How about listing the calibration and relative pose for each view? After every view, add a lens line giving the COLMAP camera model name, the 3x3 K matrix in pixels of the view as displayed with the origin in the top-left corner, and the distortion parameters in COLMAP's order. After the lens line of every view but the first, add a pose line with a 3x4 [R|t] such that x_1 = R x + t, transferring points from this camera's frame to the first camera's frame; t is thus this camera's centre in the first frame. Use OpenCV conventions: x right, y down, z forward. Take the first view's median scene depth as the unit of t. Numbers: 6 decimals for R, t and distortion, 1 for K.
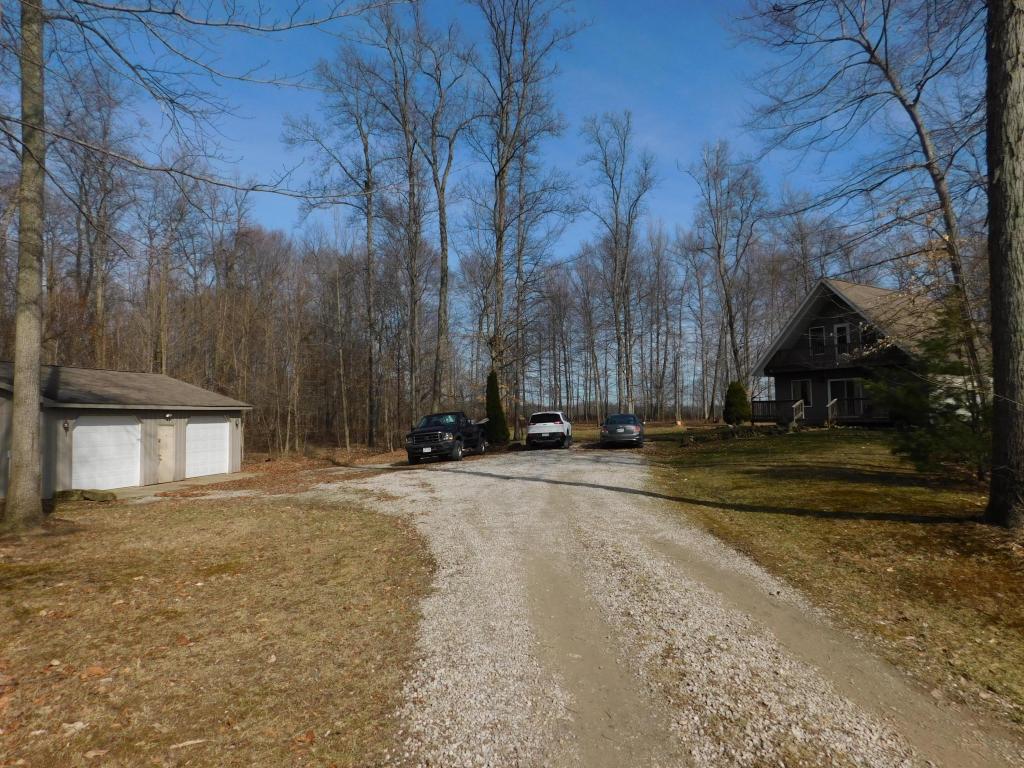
lens RADIAL K [[680.8, 0, 498.1], [0, 680.8, 387.0], [0, 0, 1]] dist [-0.060570, 0.057072]
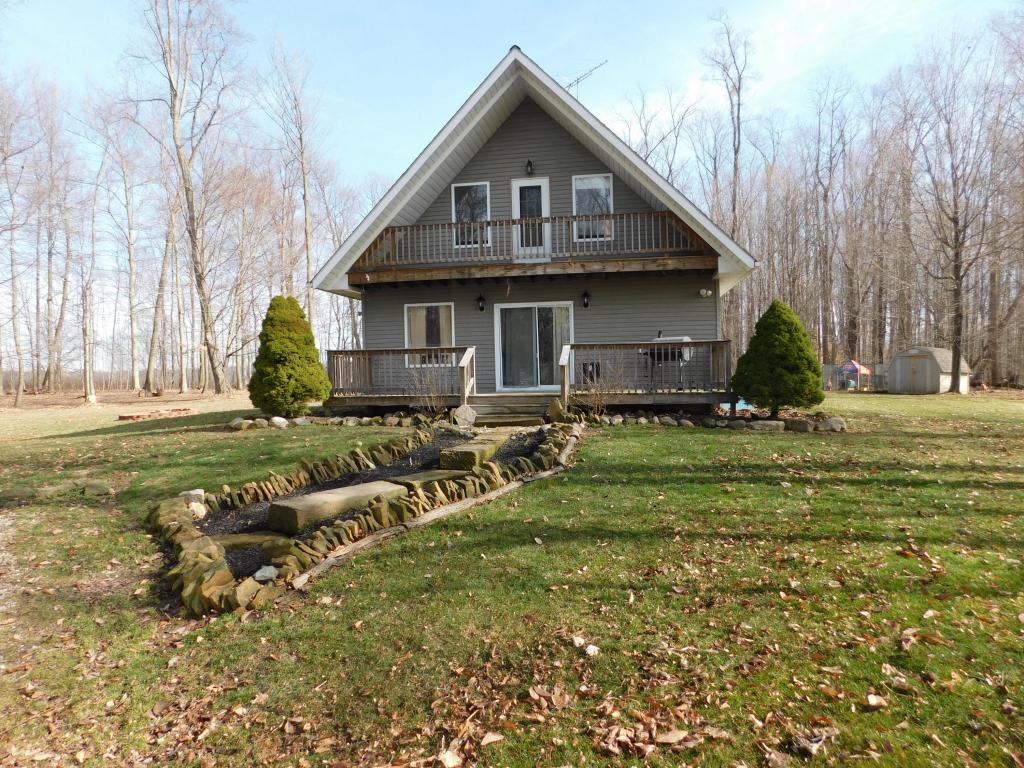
lens RADIAL K [[680.8, 0, 498.1], [0, 680.8, 387.0], [0, 0, 1]] dist [-0.060570, 0.057072]
pose [[0.684614, -0.009393, 0.728845, 0.091967], [-0.025951, 0.998969, 0.037250, 0.014112], [-0.728443, -0.044416, 0.683665, 0.375662]]
